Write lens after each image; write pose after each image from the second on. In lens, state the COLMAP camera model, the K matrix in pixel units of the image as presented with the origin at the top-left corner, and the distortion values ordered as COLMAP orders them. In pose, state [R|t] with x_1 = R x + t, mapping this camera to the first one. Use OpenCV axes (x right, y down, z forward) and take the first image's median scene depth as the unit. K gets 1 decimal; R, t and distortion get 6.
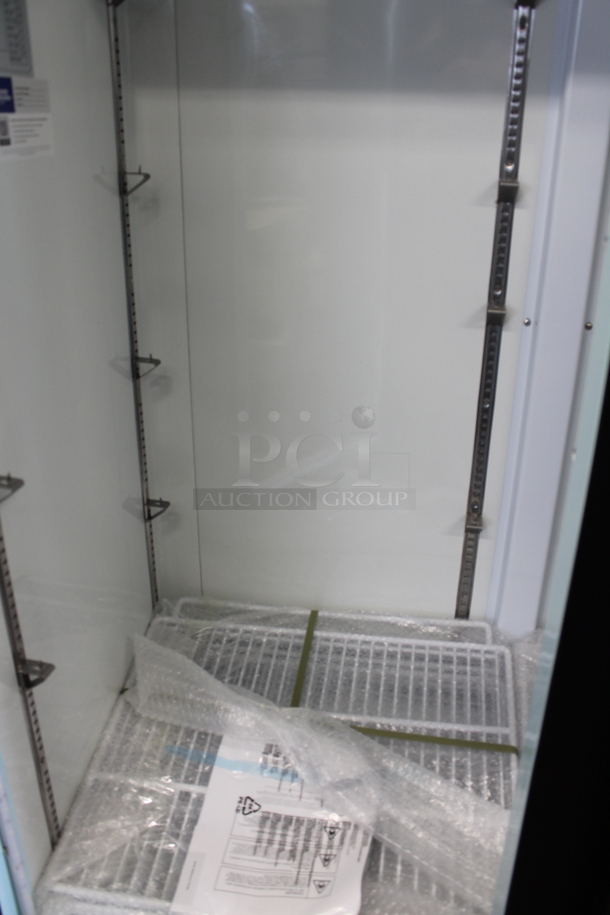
lens RADIAL K [[798.4, 0, 310.3], [0, 798.4, 452.8], [0, 0, 1]] dist [-0.139608, 0.105061]
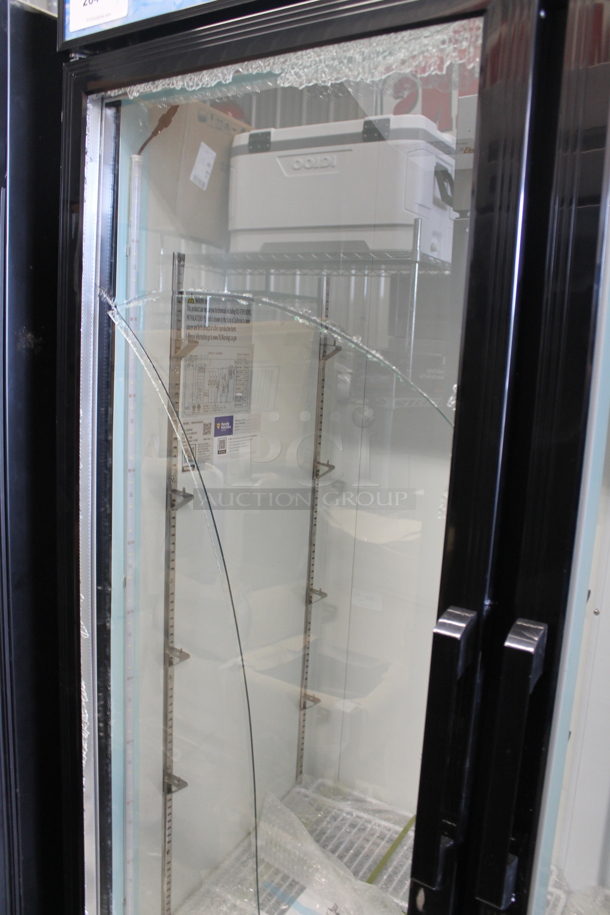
lens RADIAL K [[798.4, 0, 307.6], [0, 798.4, 458.8], [0, 0, 1]] dist [-0.139608, 0.105061]
pose [[0.909048, 0.109487, -0.402051, 0.304300], [-0.211316, 0.952717, -0.218348, -0.030103], [0.359135, 0.283448, 0.889202, -0.305827]]
